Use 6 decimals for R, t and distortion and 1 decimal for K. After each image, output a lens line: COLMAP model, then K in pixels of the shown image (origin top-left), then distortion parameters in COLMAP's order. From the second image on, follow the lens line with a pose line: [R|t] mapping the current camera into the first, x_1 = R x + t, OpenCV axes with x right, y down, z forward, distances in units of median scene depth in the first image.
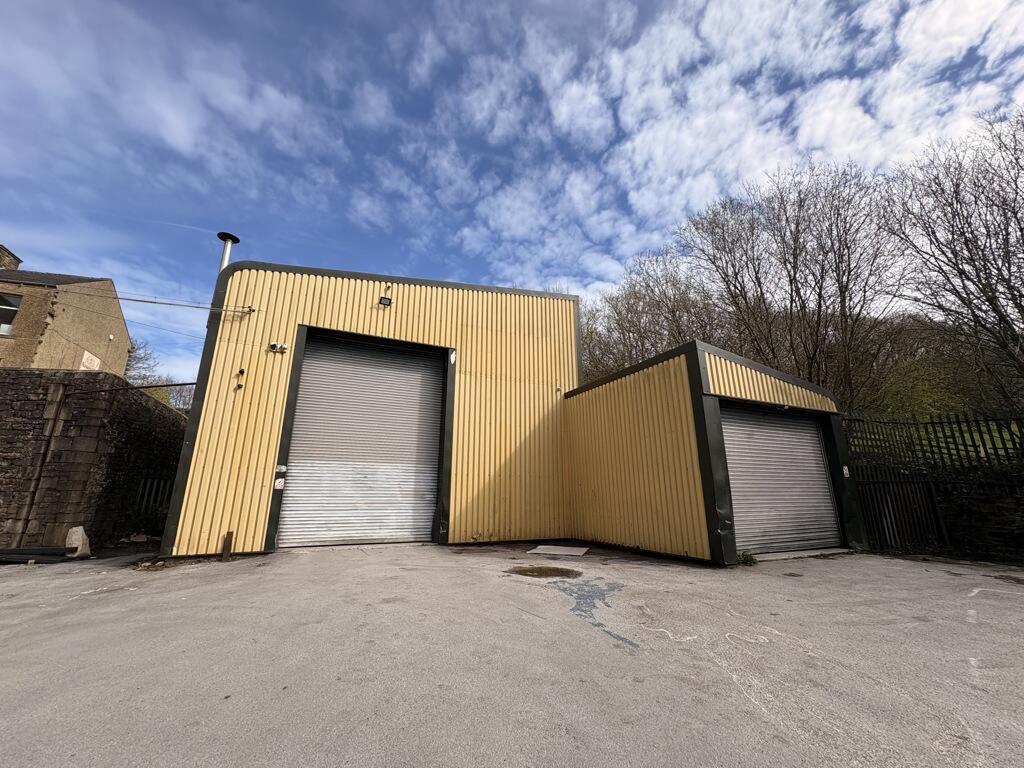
lens RADIAL K [[407.7, 0, 510.7], [0, 407.7, 384.0], [0, 0, 1]] dist [0.001177, 0.000186]
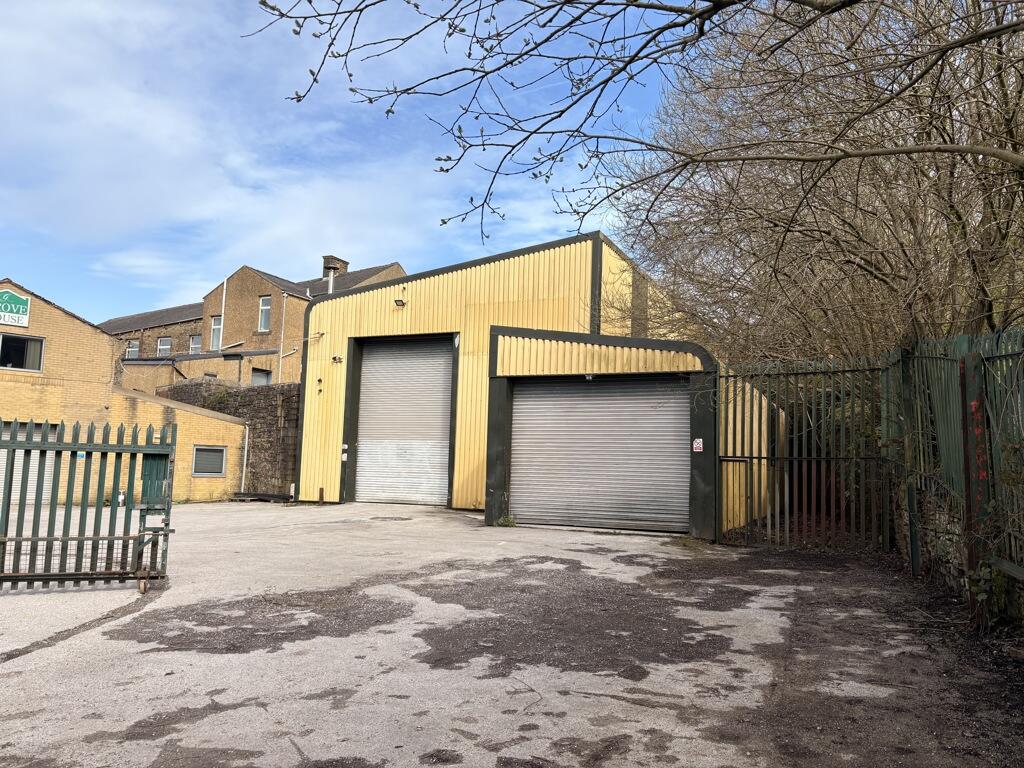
lens RADIAL K [[774.9, 0, 512.0], [0, 774.9, 384.0], [0, 0, 1]] dist [0.104682, -0.000147]
pose [[0.643621, -0.068152, -0.762304, 1.759884], [0.173995, 0.982976, 0.059024, -0.058436], [0.745303, -0.170626, 0.644523, -0.248664]]
